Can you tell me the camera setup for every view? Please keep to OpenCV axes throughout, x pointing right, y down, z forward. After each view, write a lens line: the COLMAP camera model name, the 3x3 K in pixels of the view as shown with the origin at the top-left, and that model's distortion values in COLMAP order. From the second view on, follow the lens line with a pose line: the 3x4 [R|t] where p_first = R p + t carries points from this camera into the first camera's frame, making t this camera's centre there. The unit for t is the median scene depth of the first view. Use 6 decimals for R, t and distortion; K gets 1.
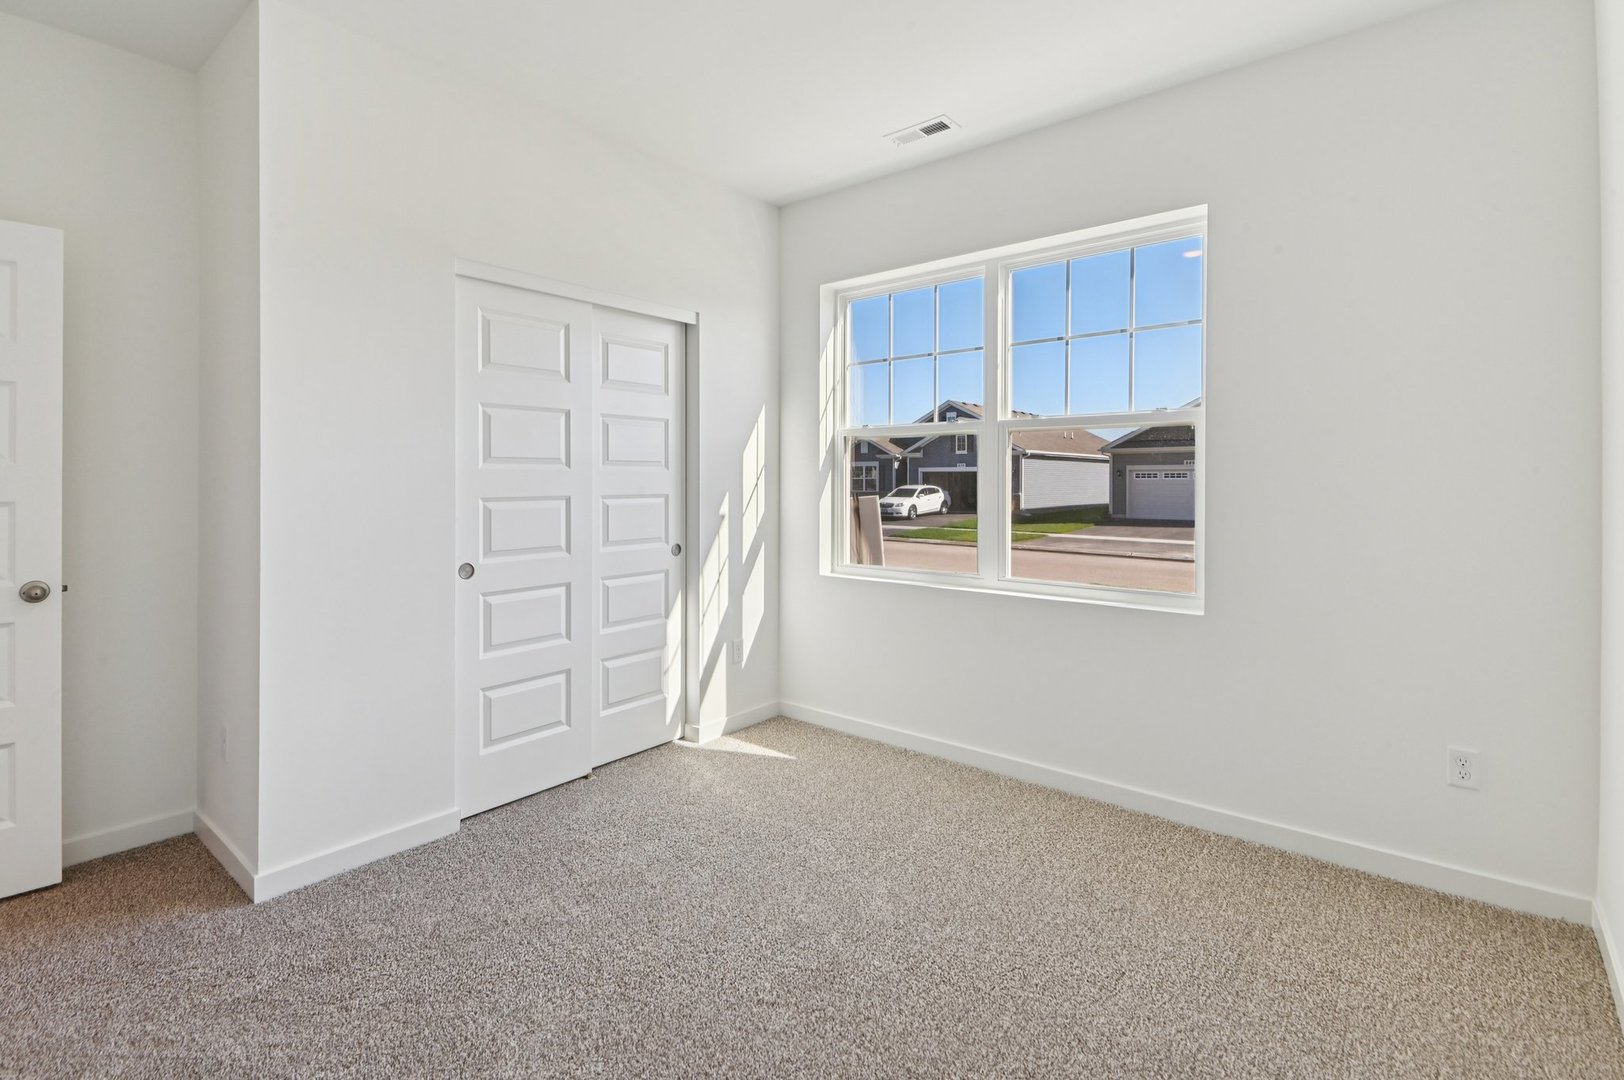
lens RADIAL K [[773.8, 0, 811.4], [0, 773.8, 474.7], [0, 0, 1]] dist [0.003996, 0.000366]
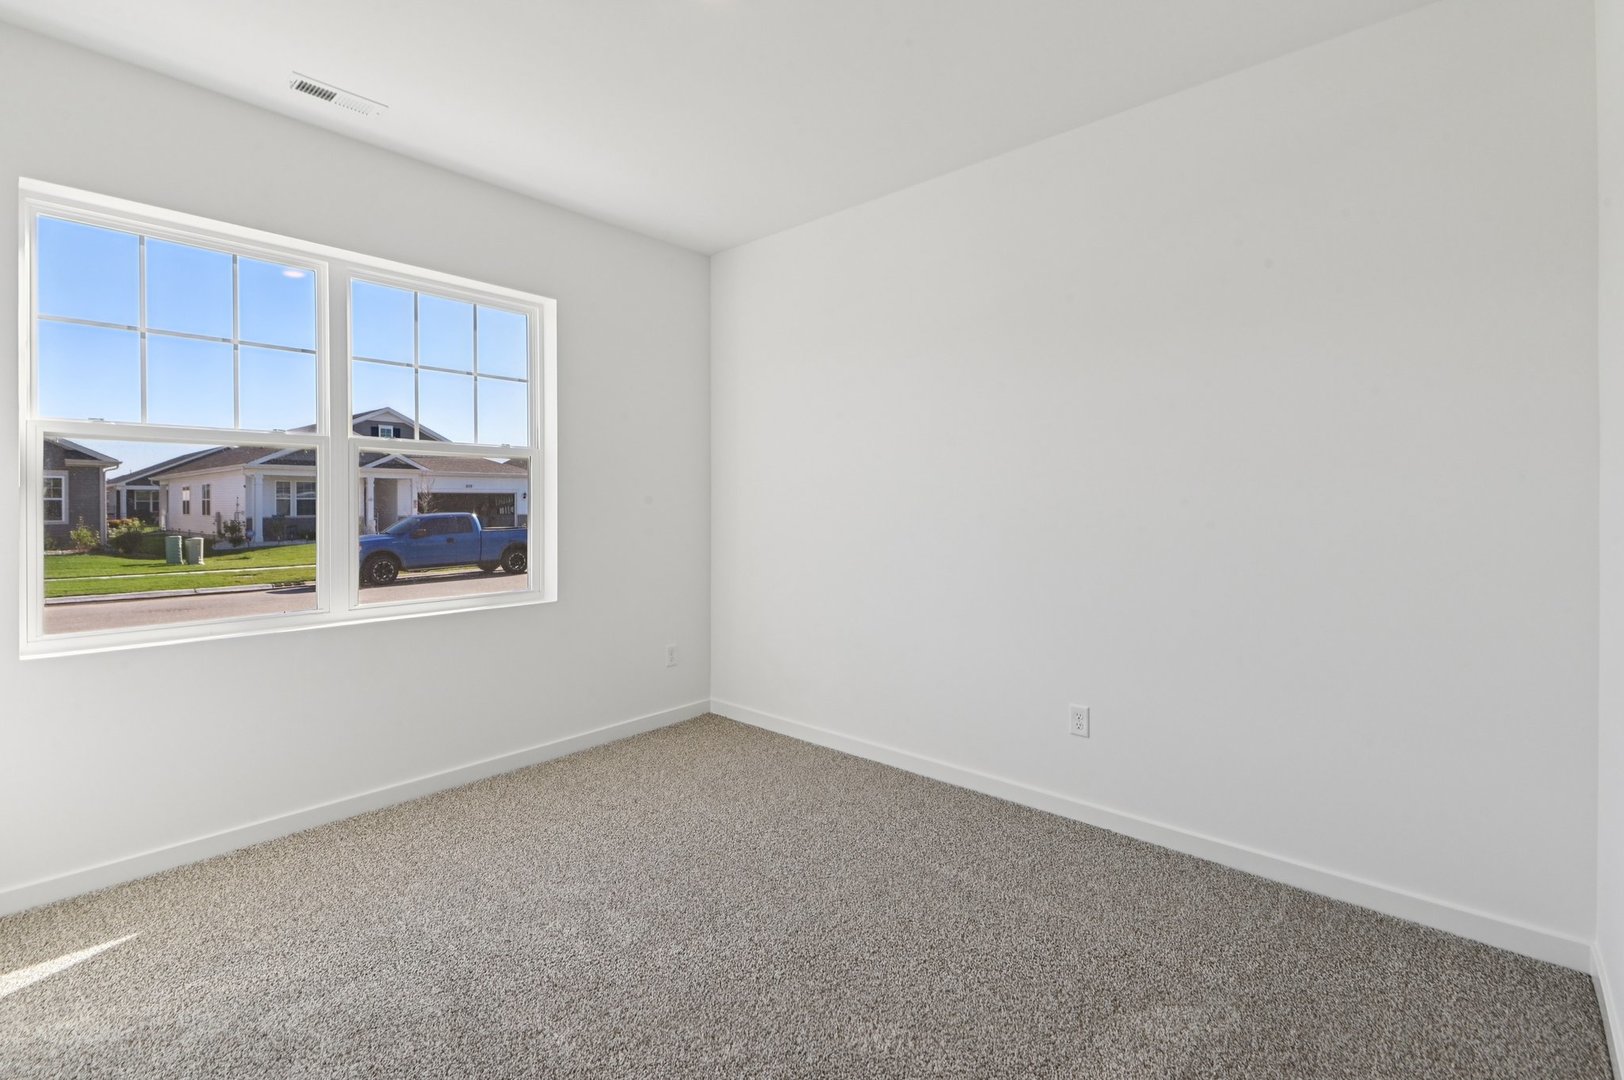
lens RADIAL K [[729.2, 0, 800.9], [0, 729.2, 499.4], [0, 0, 1]] dist [0.014365, -0.000370]
pose [[0.046883, 0.004211, 0.998891, -0.571420], [0.003390, 0.999985, -0.004374, 0.008698], [-0.998895, 0.003591, 0.046868, 0.390036]]
